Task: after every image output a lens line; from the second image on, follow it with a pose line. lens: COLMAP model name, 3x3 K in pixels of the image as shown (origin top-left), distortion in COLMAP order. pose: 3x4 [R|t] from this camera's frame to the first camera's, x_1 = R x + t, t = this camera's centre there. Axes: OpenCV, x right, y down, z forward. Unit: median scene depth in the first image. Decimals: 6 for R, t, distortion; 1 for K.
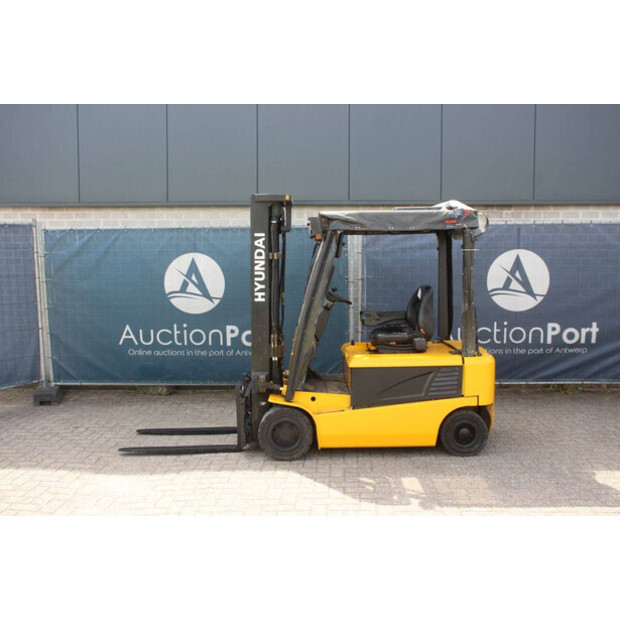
lens RADIAL K [[672.8, 0, 310.0], [0, 672.8, 310.0], [0, 0, 1]] dist [-0.046521, 0.031335]
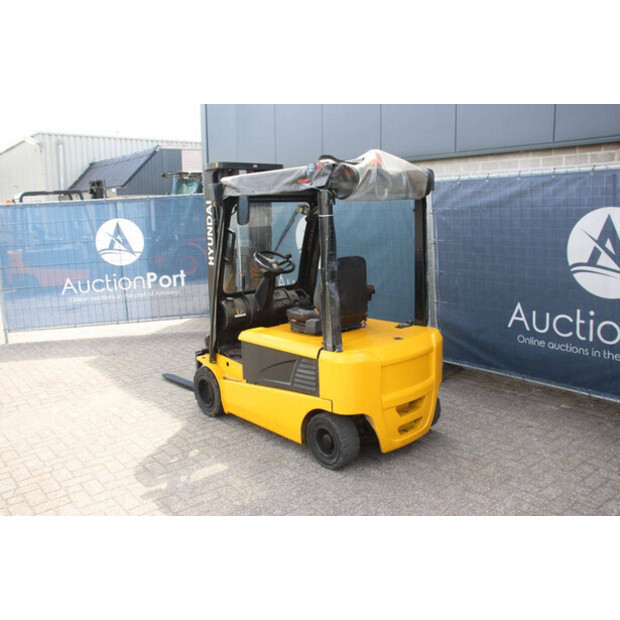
lens RADIAL K [[558.3, 0, 310.0], [0, 558.3, 310.0], [0, 0, 1]] dist [-0.171720, 0.242325]
pose [[0.655737, 0.120261, -0.745350, 0.694023], [-0.036950, 0.991161, 0.127415, -0.060324], [0.754085, -0.056010, 0.654384, 0.538902]]
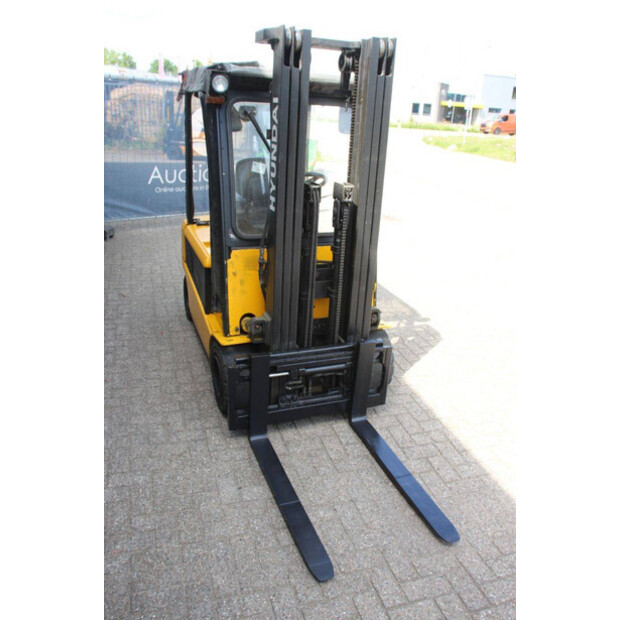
lens RADIAL K [[527.6, 0, 310.0], [0, 527.6, 310.0], [0, 0, 1]] dist [-0.177415, 0.191552]
pose [[-0.339808, -0.363637, 0.867352, -0.546500], [0.015894, 0.919877, 0.391885, -0.125871], [-0.940361, 0.146952, -0.306801, 1.239610]]
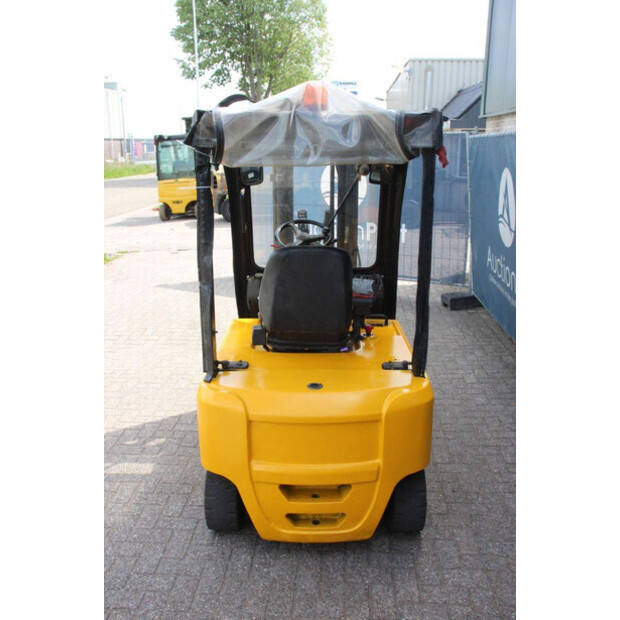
lens RADIAL K [[588.2, 0, 314.7], [0, 588.2, 308.5], [0, 0, 1]] dist [-0.078171, 0.014952]
pose [[-0.015996, 0.271150, -0.962404, 0.690294], [-0.078644, 0.959204, 0.271555, -0.126930], [0.996774, 0.080031, 0.005980, 1.056761]]
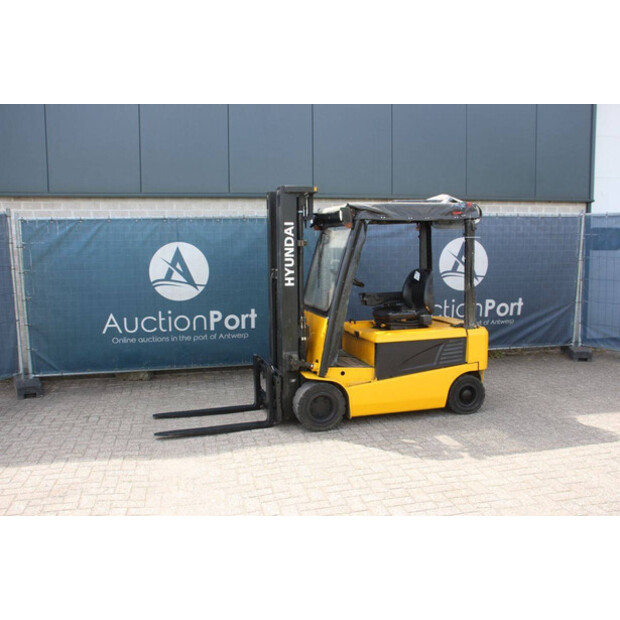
lens RADIAL K [[605.2, 0, 317.5], [0, 605.2, 311.2], [0, 0, 1]] dist [-0.079753, 0.013696]
pose [[0.964801, -0.034774, 0.260671, -0.285265], [0.027944, 0.999163, 0.029862, -0.000070], [-0.261491, -0.021527, 0.964966, 0.056928]]
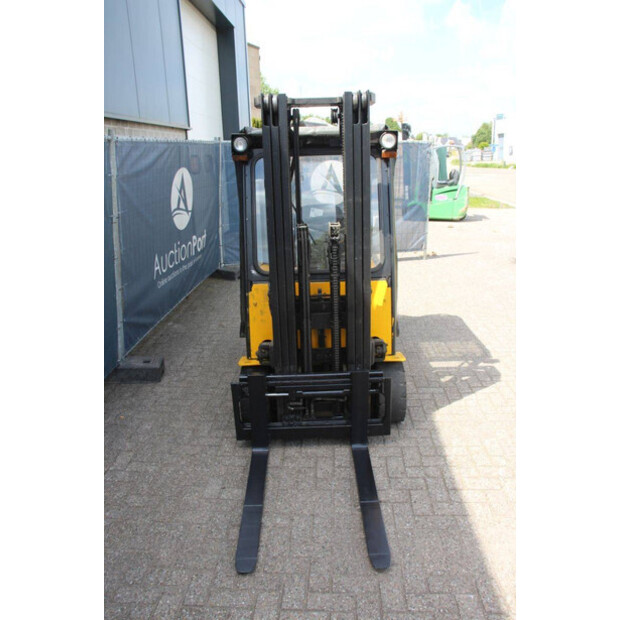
lens RADIAL K [[514.0, 0, 310.0], [0, 514.0, 310.0], [0, 0, 1]] dist [-0.177771, 0.164207]
pose [[0.010662, -0.288468, 0.957430, -0.622324], [0.104294, 0.952583, 0.285846, -0.110149], [-0.994489, 0.096807, 0.040242, 1.049663]]
